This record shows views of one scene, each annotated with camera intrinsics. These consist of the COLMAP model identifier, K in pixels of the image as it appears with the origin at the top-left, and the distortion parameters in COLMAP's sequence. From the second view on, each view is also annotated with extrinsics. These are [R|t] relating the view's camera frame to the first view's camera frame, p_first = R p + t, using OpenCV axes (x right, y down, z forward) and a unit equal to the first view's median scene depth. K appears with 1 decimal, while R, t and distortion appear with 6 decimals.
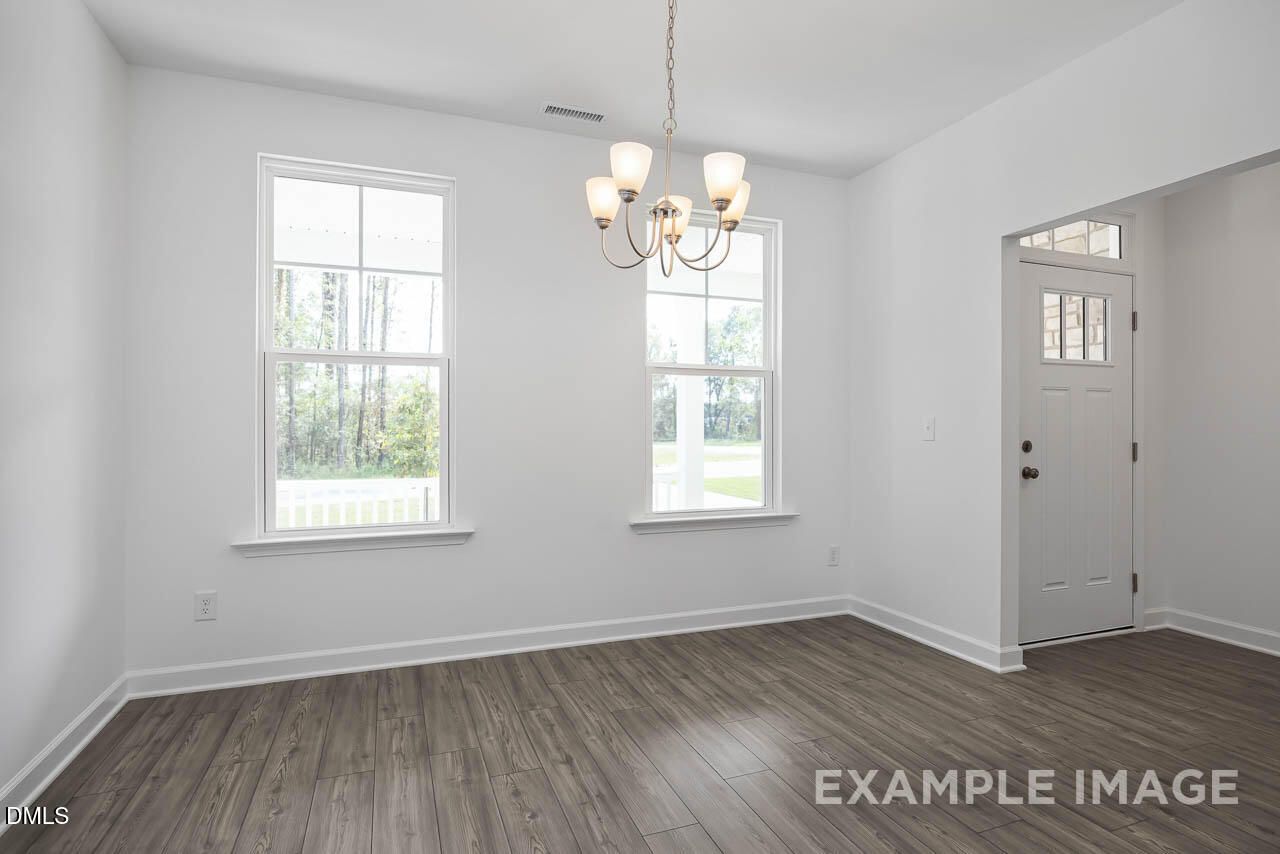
lens RADIAL K [[670.9, 0, 640.0], [0, 670.9, 427.0], [0, 0, 1]] dist [-0.003365, -0.000827]
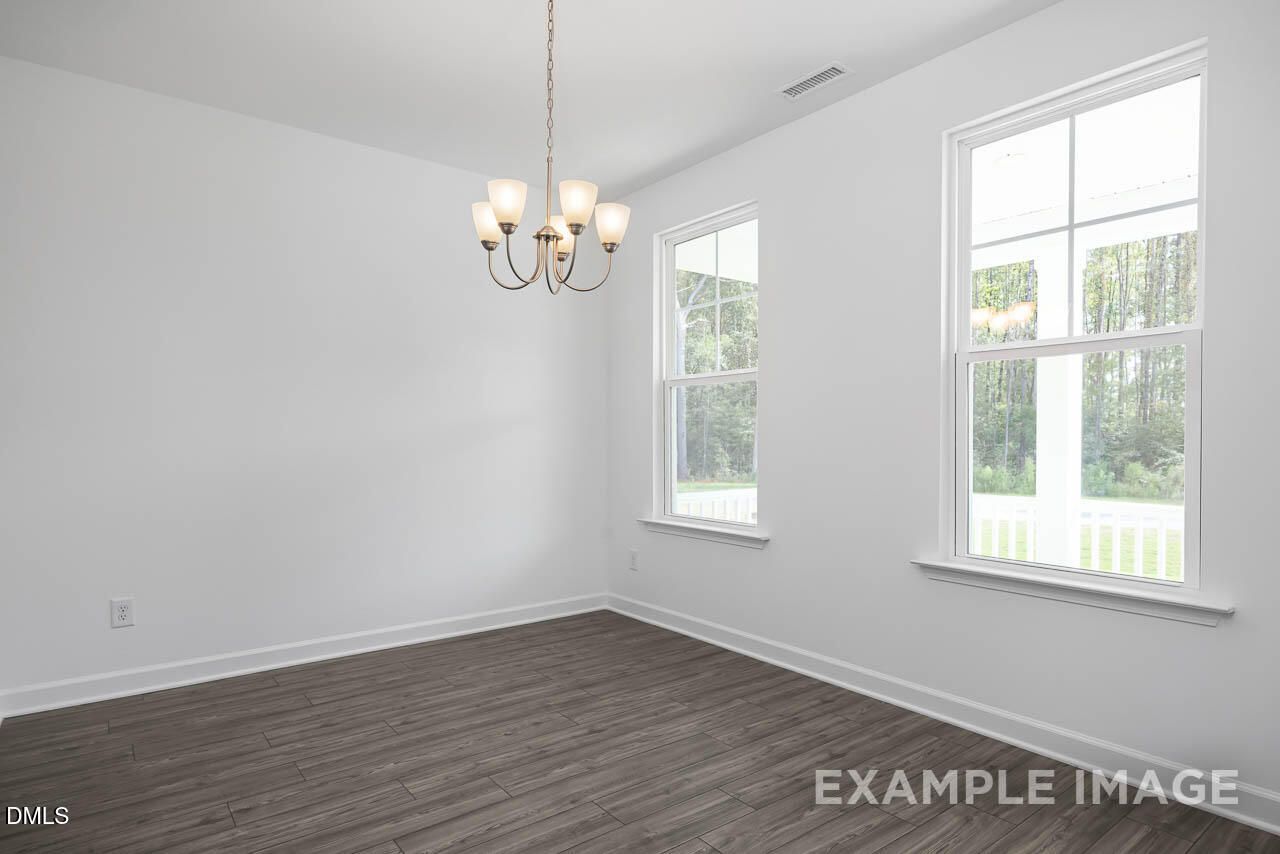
lens RADIAL K [[700.7, 0, 640.0], [0, 700.7, 427.0], [0, 0, 1]] dist [0.001116, 0.000125]
pose [[0.291612, -0.017097, -0.956384, 1.200811], [0.000178, 0.999841, -0.017820, 0.009223], [0.956537, 0.005026, 0.291569, 0.832495]]
